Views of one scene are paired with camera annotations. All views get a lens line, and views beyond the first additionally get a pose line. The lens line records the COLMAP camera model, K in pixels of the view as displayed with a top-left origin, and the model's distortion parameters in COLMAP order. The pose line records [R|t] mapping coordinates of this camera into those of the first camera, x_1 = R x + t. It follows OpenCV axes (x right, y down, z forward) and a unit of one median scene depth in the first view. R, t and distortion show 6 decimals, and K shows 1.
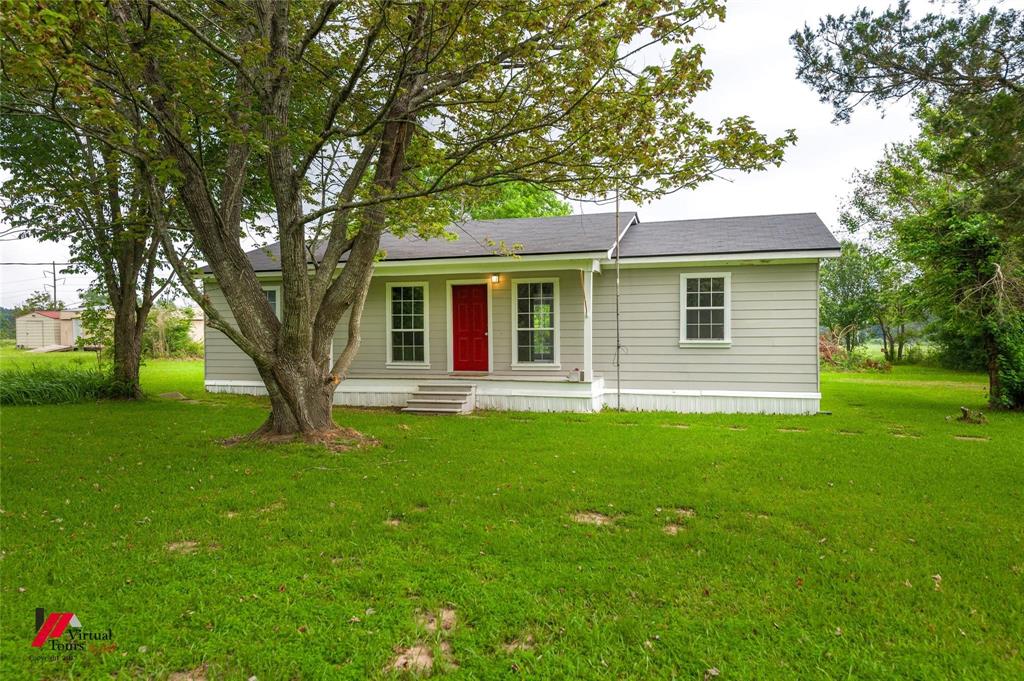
lens RADIAL K [[701.3, 0, 515.5], [0, 701.3, 338.8], [0, 0, 1]] dist [0.002542, -0.000541]
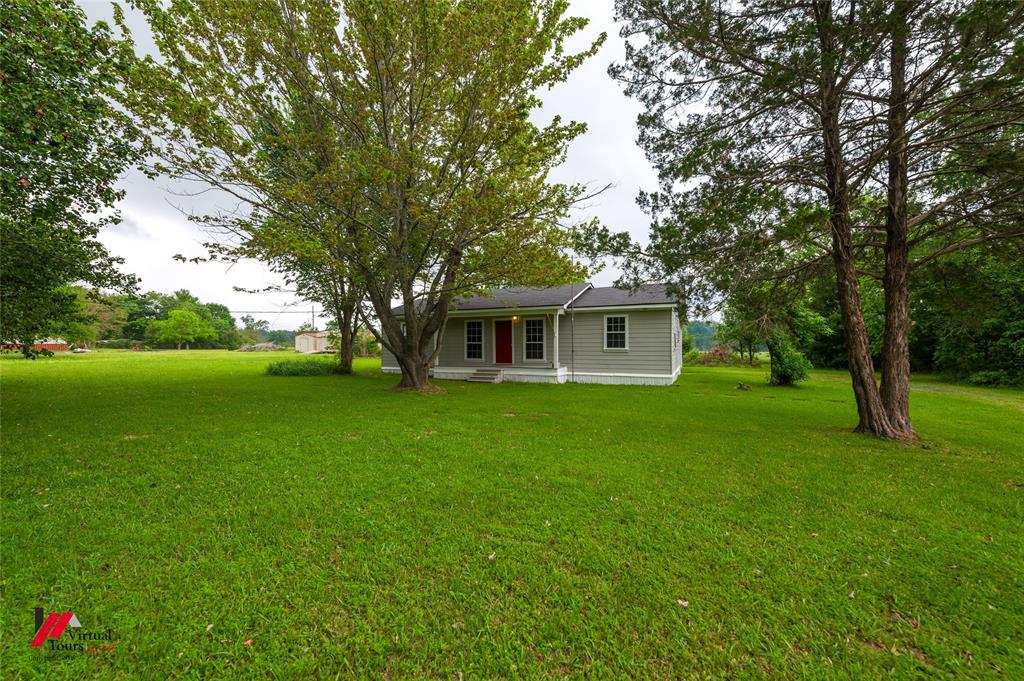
lens RADIAL K [[423.9, 0, 510.1], [0, 423.9, 340.2], [0, 0, 1]] dist [-0.000790, 0.000051]
pose [[0.989811, 0.000490, -0.142387, 0.141580], [-0.003055, 0.999837, -0.017802, 0.001226], [0.142355, 0.018055, 0.989651, -0.238948]]
